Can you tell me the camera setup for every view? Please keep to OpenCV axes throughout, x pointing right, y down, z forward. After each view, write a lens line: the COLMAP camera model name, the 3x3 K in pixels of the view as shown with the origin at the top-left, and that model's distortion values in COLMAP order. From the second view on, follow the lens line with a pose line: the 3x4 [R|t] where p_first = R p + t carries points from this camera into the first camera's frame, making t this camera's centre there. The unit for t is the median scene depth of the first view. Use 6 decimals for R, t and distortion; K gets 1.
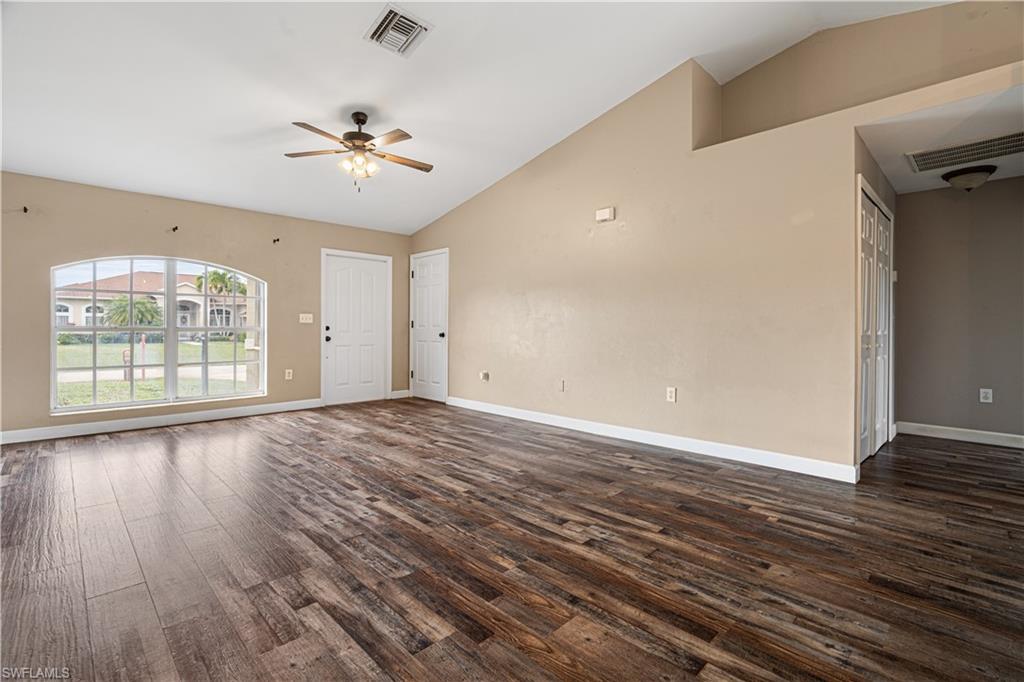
lens RADIAL K [[469.3, 0, 511.8], [0, 469.3, 335.5], [0, 0, 1]] dist [0.002693, 0.000216]
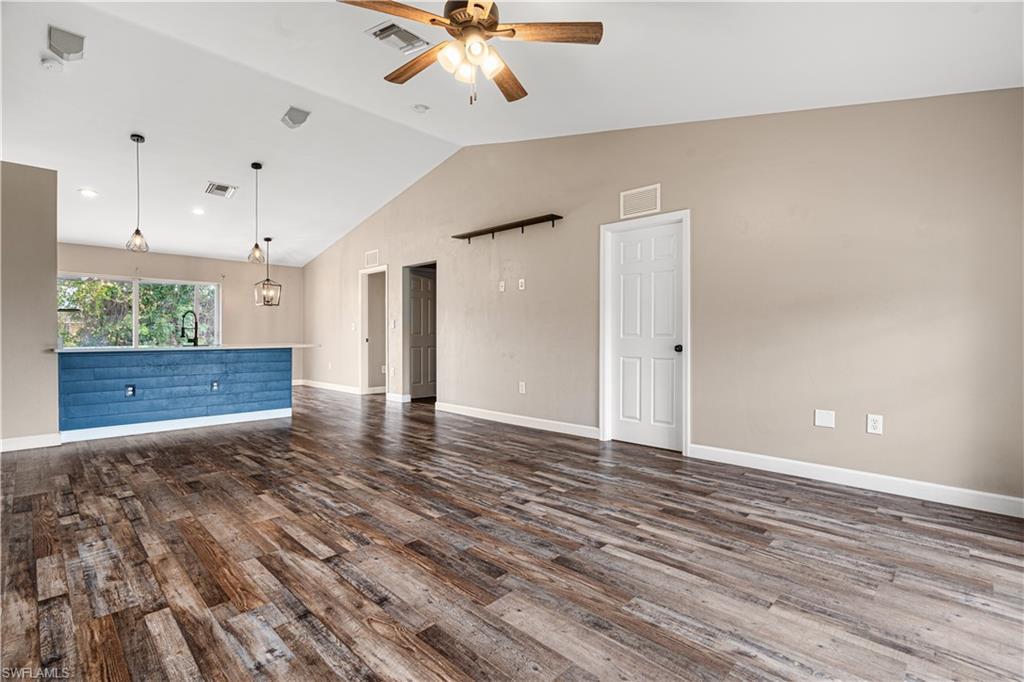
lens RADIAL K [[469.3, 0, 512.3], [0, 469.3, 337.3], [0, 0, 1]] dist [0.002693, 0.000216]
pose [[-0.999684, -0.003741, -0.024871, -0.478637], [-0.004316, 0.999724, 0.023114, -0.035499], [0.024778, 0.023214, -0.999423, 2.084856]]
